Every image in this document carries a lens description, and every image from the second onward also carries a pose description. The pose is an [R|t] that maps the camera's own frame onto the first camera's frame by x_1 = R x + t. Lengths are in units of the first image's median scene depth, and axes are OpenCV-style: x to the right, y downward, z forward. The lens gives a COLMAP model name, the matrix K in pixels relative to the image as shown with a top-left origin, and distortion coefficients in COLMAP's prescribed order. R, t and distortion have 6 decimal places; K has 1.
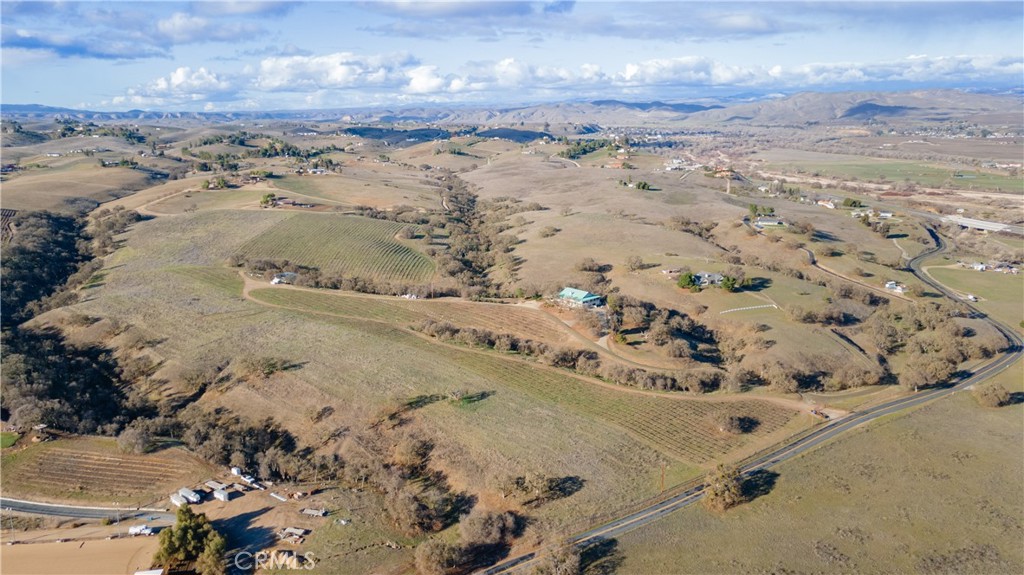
lens RADIAL K [[755.2, 0, 507.9], [0, 755.2, 288.3], [0, 0, 1]] dist [0.038988, 0.038816]
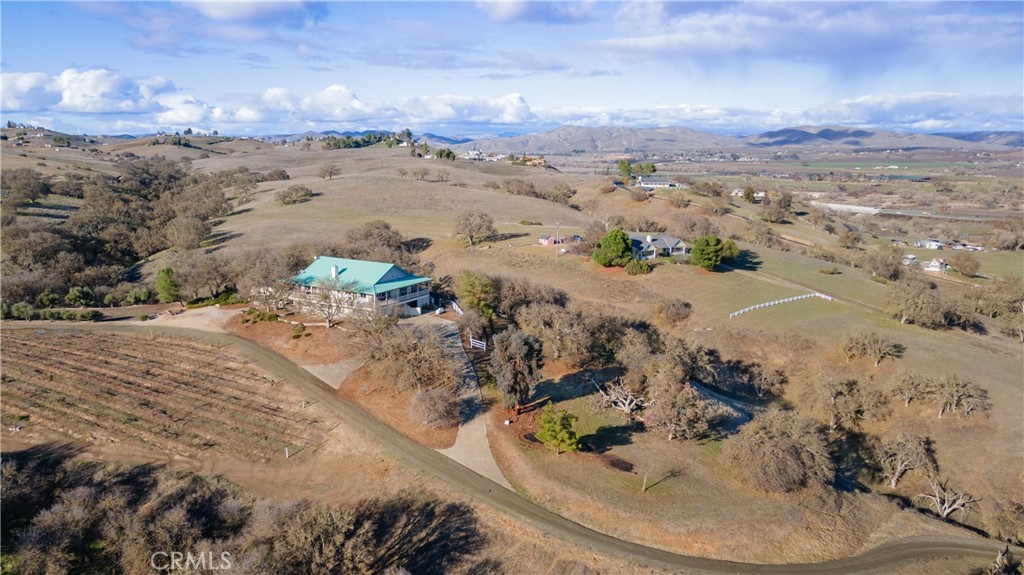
lens RADIAL K [[755.2, 0, 497.5], [0, 755.2, 287.3], [0, 0, 1]] dist [0.038988, 0.038816]
pose [[0.960741, -0.041113, 0.274385, 0.048038], [0.054328, 0.997692, -0.040737, 0.021661], [-0.272077, 0.054045, 0.960757, 0.531822]]
